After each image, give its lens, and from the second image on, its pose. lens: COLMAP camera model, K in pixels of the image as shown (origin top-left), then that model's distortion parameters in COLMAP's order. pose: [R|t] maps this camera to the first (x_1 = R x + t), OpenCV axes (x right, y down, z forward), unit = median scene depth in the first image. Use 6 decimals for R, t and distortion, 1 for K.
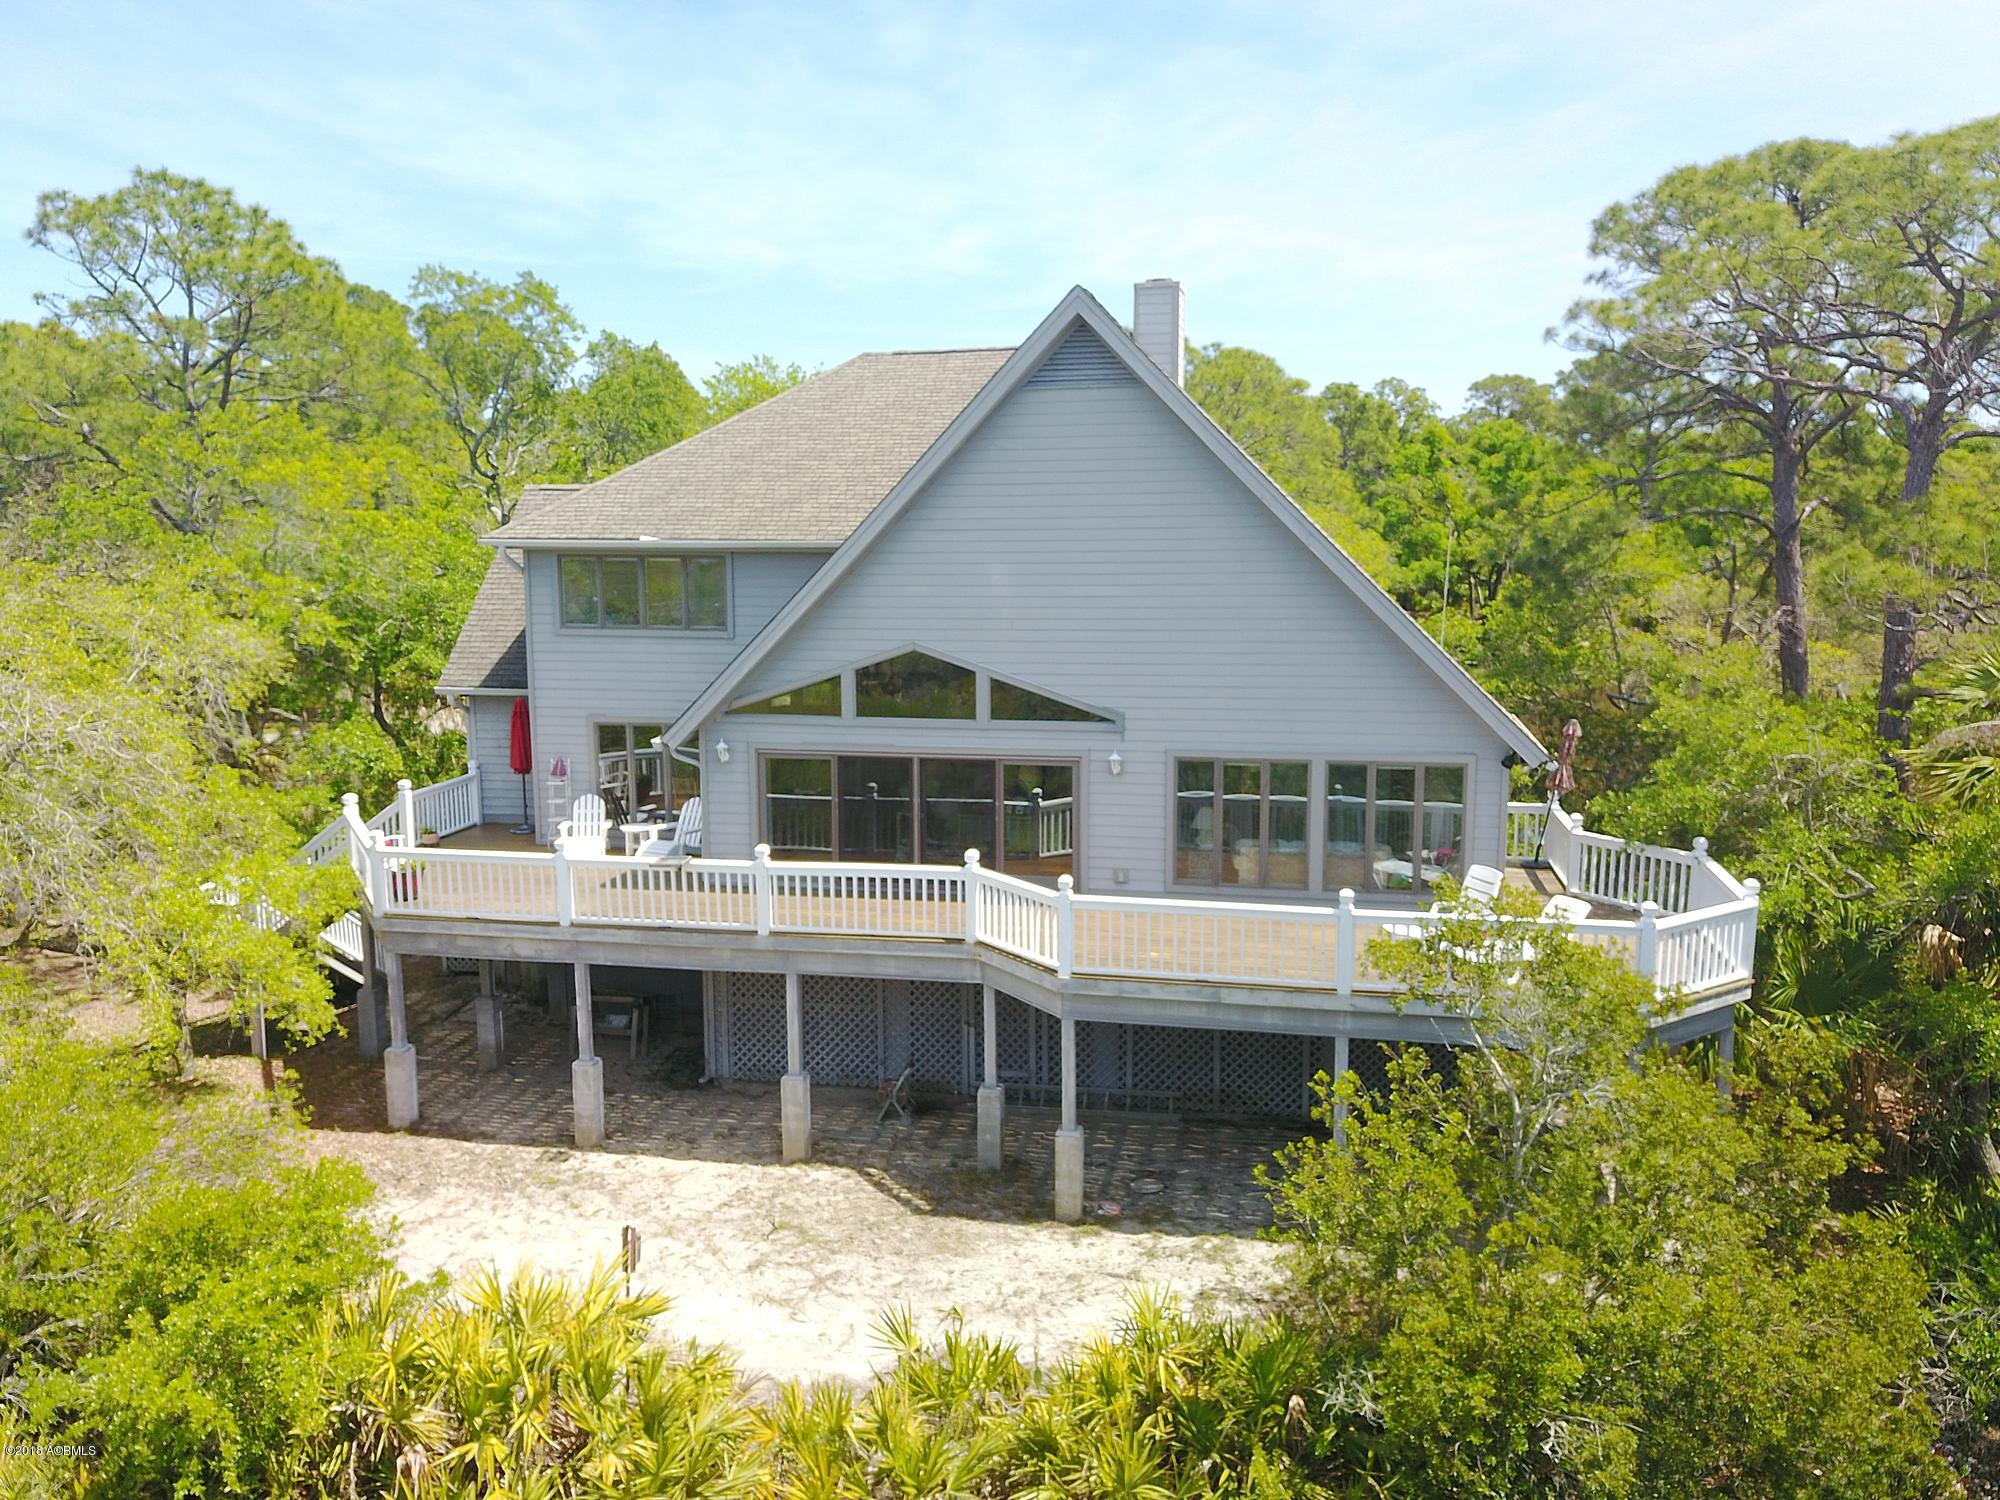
lens RADIAL K [[1512.1, 0, 1001.2], [0, 1512.1, 755.9], [0, 0, 1]] dist [0.002472, -0.002196]
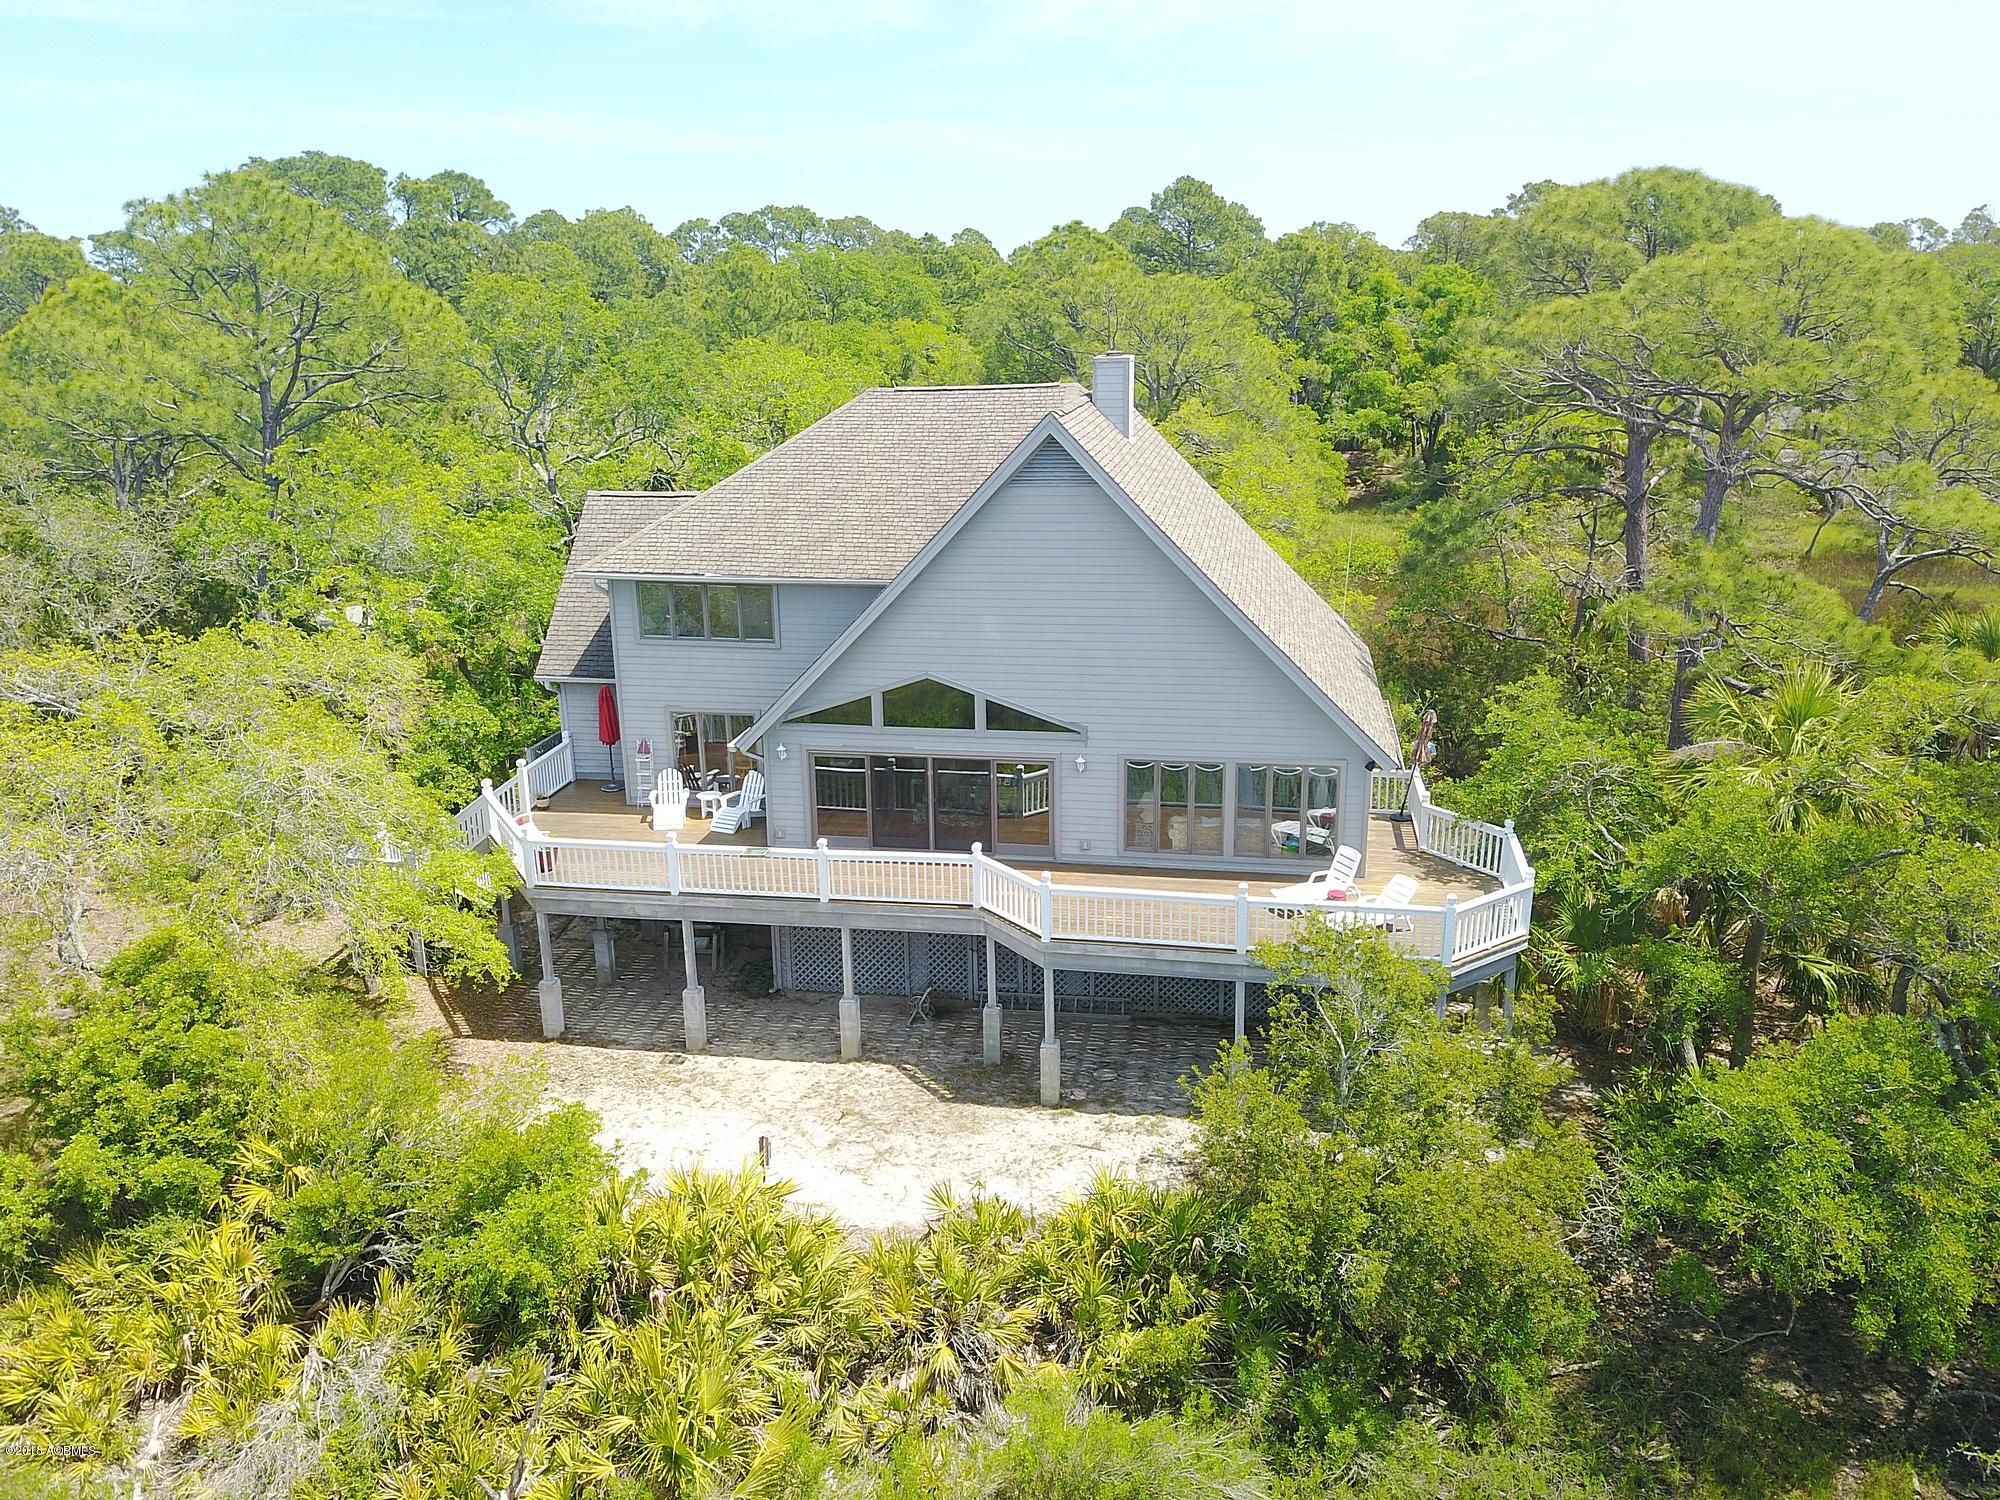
lens RADIAL K [[1512.1, 0, 999.9], [0, 1512.1, 745.0], [0, 0, 1]] dist [0.002472, -0.002196]
pose [[0.999609, -0.017292, 0.021989, -0.025558], [0.014065, 0.990152, 0.139291, -0.205658], [-0.024181, -0.138927, 0.990007, -0.325958]]
